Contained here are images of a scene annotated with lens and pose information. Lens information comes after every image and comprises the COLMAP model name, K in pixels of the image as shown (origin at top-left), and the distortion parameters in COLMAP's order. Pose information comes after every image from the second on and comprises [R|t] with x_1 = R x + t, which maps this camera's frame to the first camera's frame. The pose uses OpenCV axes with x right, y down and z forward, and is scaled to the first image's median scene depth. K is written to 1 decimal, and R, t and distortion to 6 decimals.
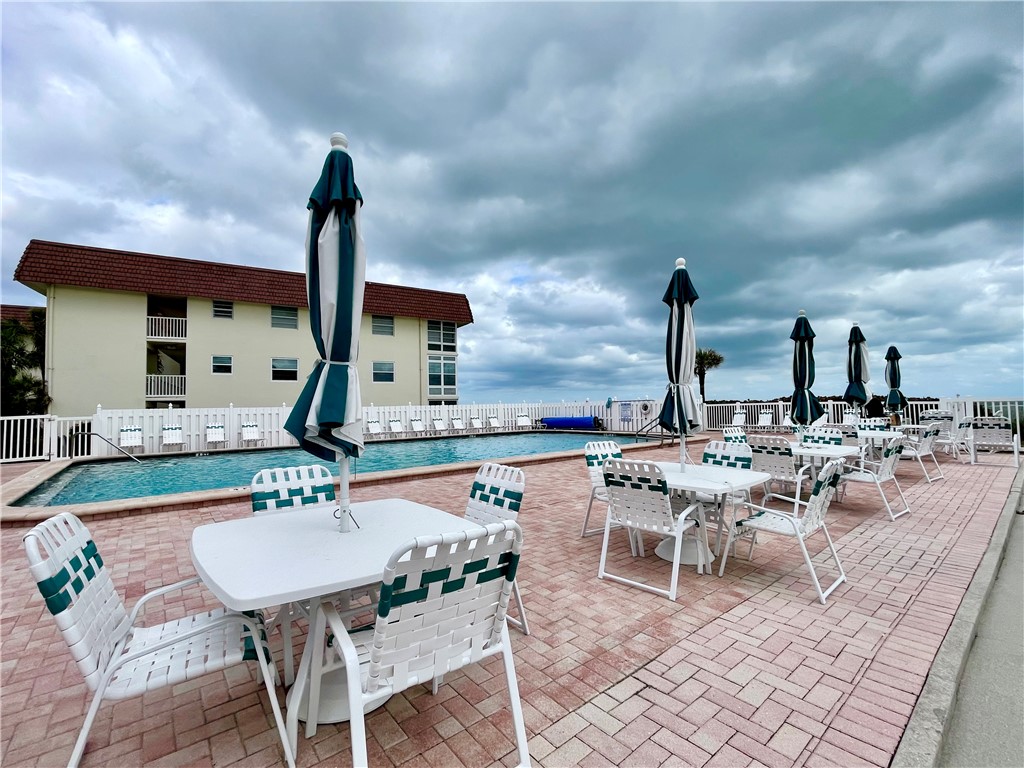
lens RADIAL K [[459.9, 0, 512.0], [0, 459.9, 384.0], [0, 0, 1]] dist [-0.002522, -0.000266]
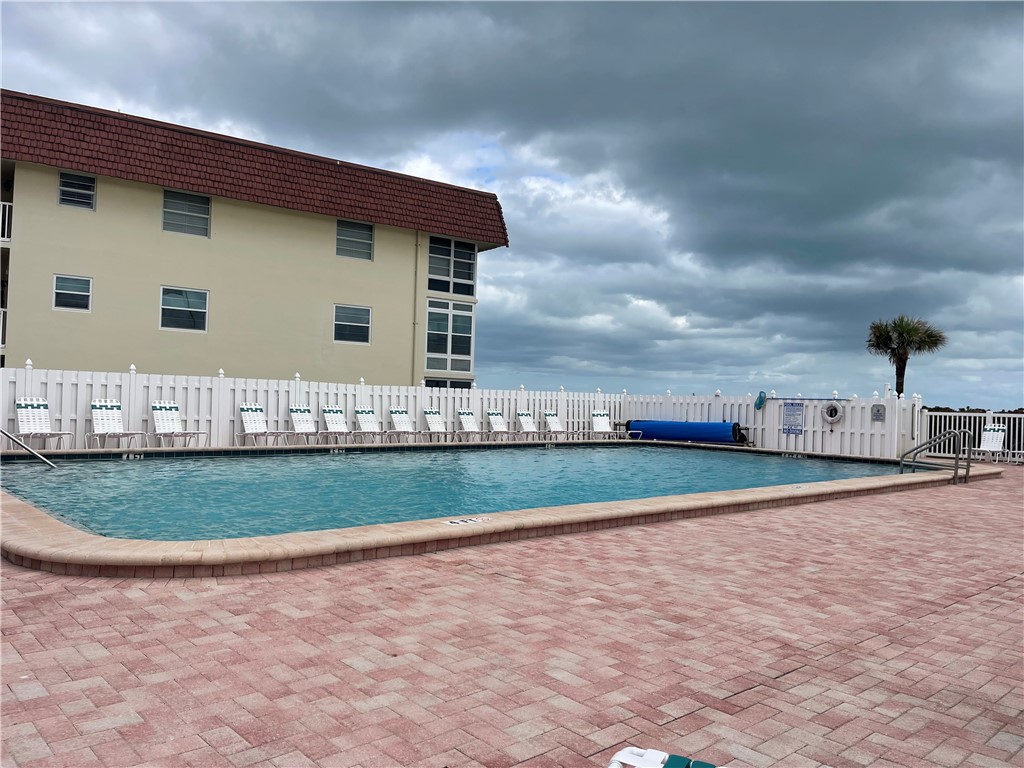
lens RADIAL K [[817.3, 0, 512.0], [0, 817.3, 384.0], [0, 0, 1]] dist [0.050477, -0.004426]
pose [[0.996767, 0.053500, 0.059942, -0.135634], [-0.055348, 0.998028, 0.029615, 0.006028], [-0.058239, -0.032837, 0.997762, -0.008186]]
